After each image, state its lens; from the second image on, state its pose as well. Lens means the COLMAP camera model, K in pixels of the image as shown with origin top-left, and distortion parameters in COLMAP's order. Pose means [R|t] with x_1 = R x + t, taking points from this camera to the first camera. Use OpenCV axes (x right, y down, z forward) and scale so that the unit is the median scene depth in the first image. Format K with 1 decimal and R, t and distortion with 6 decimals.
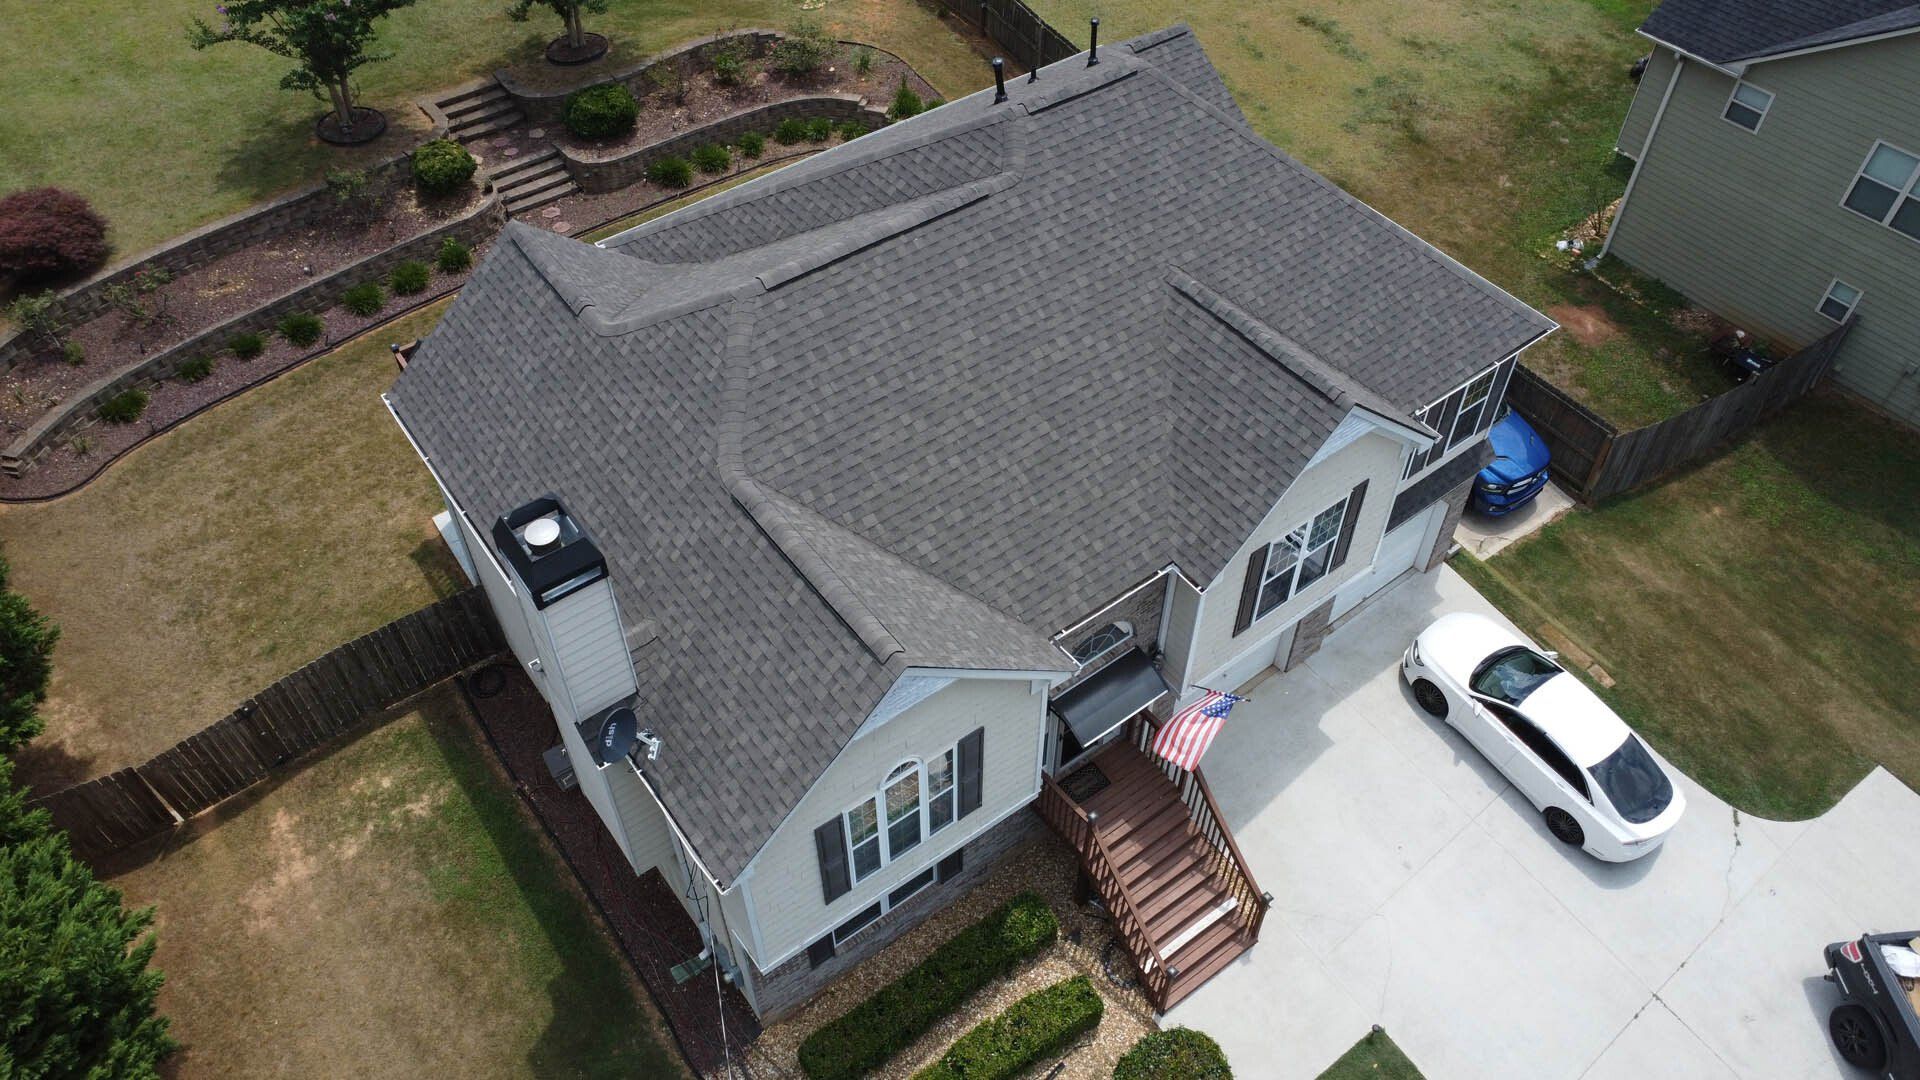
lens RADIAL K [[1408.3, 0, 967.7], [0, 1408.3, 503.3], [0, 0, 1]] dist [-0.142302, 0.196696]
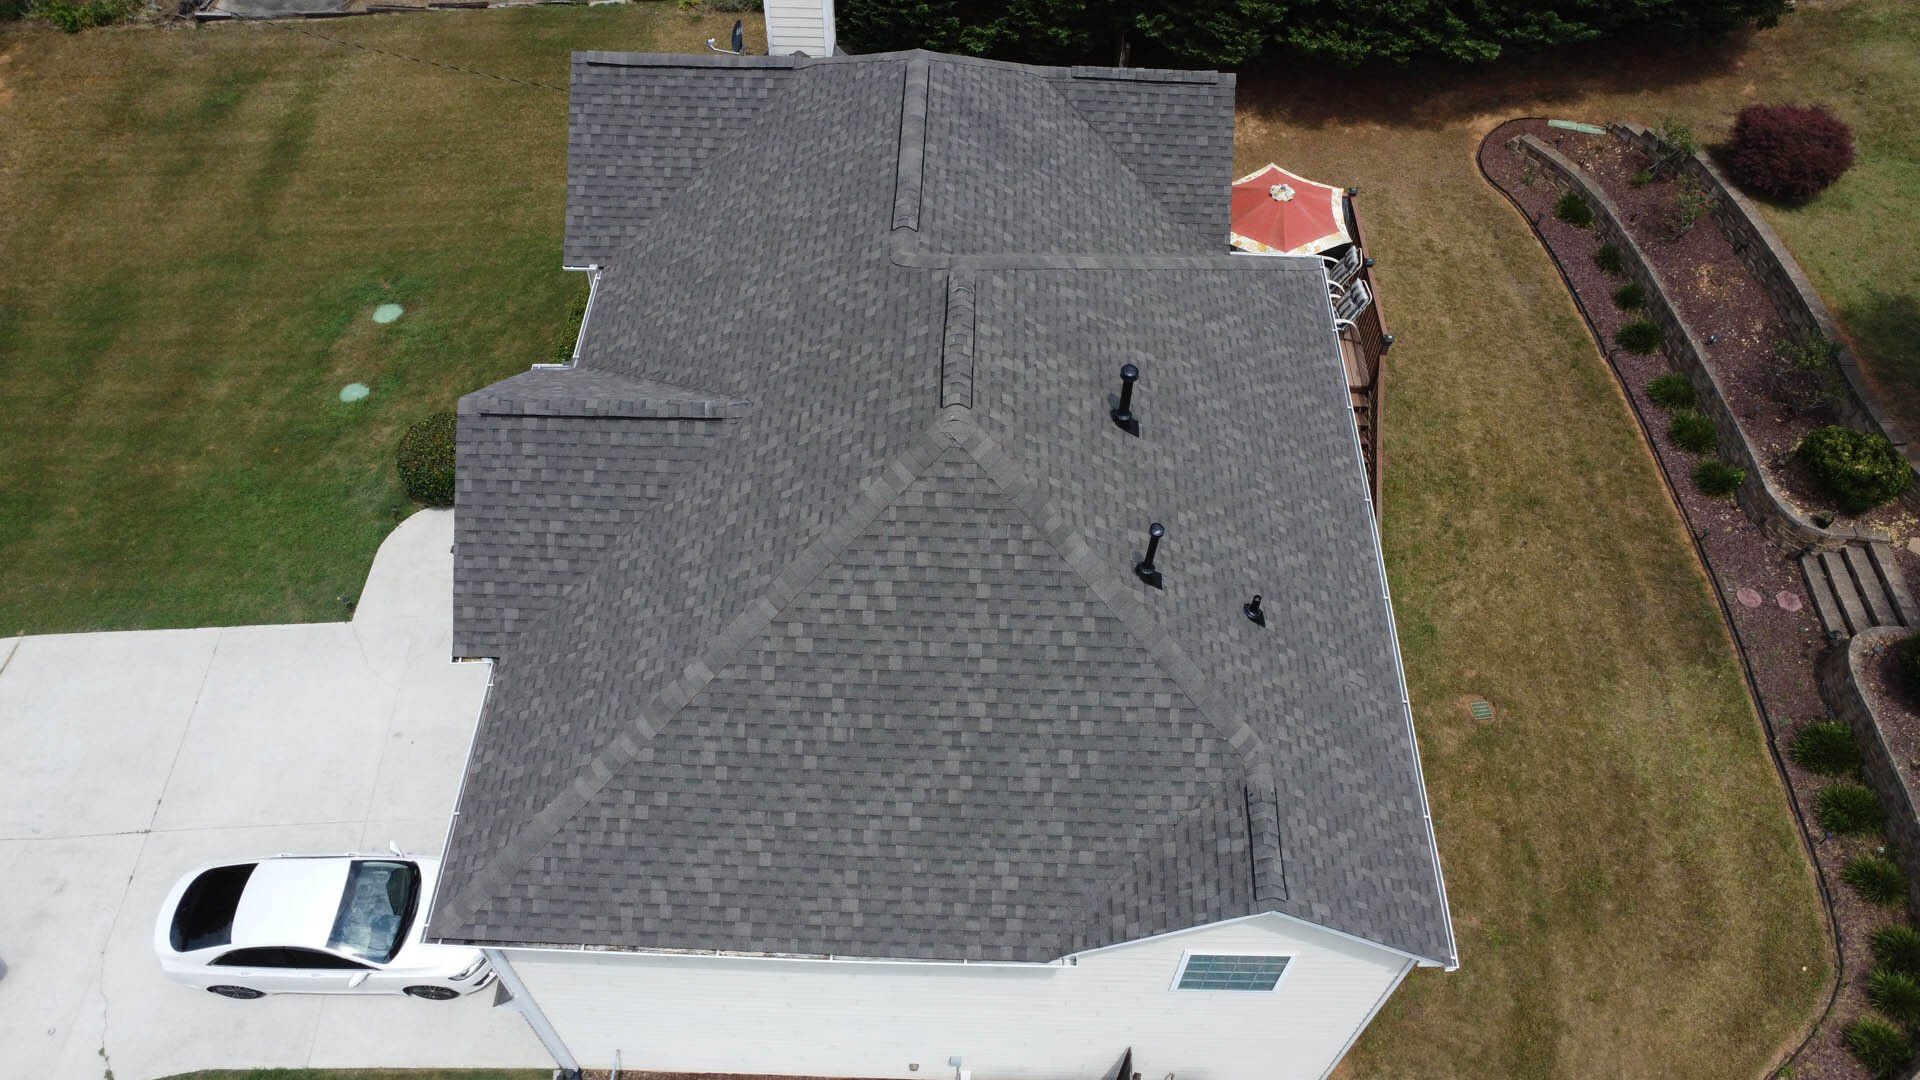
lens RADIAL K [[1408.3, 0, 967.7], [0, 1408.3, 503.3], [0, 0, 1]] dist [-0.142302, 0.196696]
pose [[-0.619420, 0.603992, -0.501511, 0.373663], [-0.589088, 0.064674, 0.805477, -0.663703], [0.518936, 0.794362, 0.315744, 0.607256]]
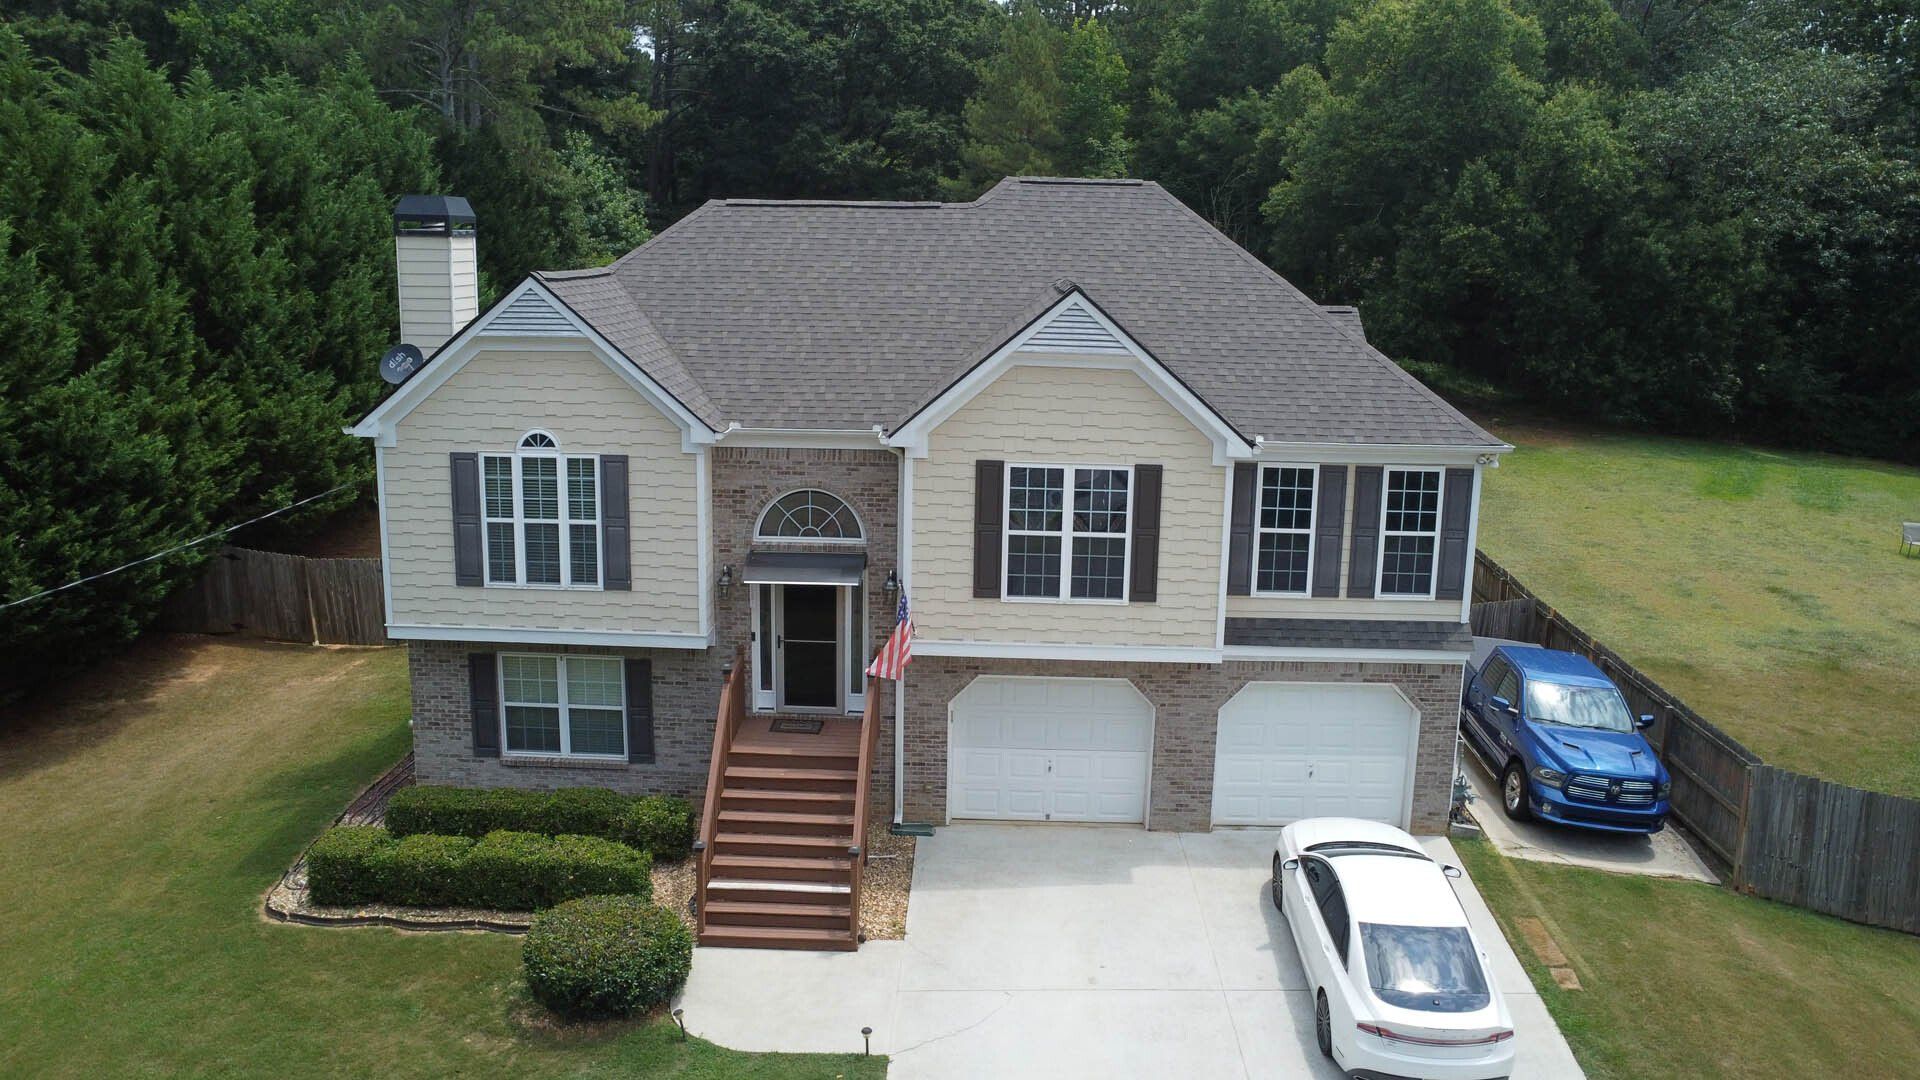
lens RADIAL K [[1424.1, 0, 966.6], [0, 1424.1, 513.5], [0, 0, 1]] dist [-0.213290, 0.401745]
pose [[0.780677, 0.123966, -0.612516, 0.551621], [-0.462854, 0.773243, -0.433431, 0.338172], [0.419893, 0.621875, 0.661031, 0.261281]]
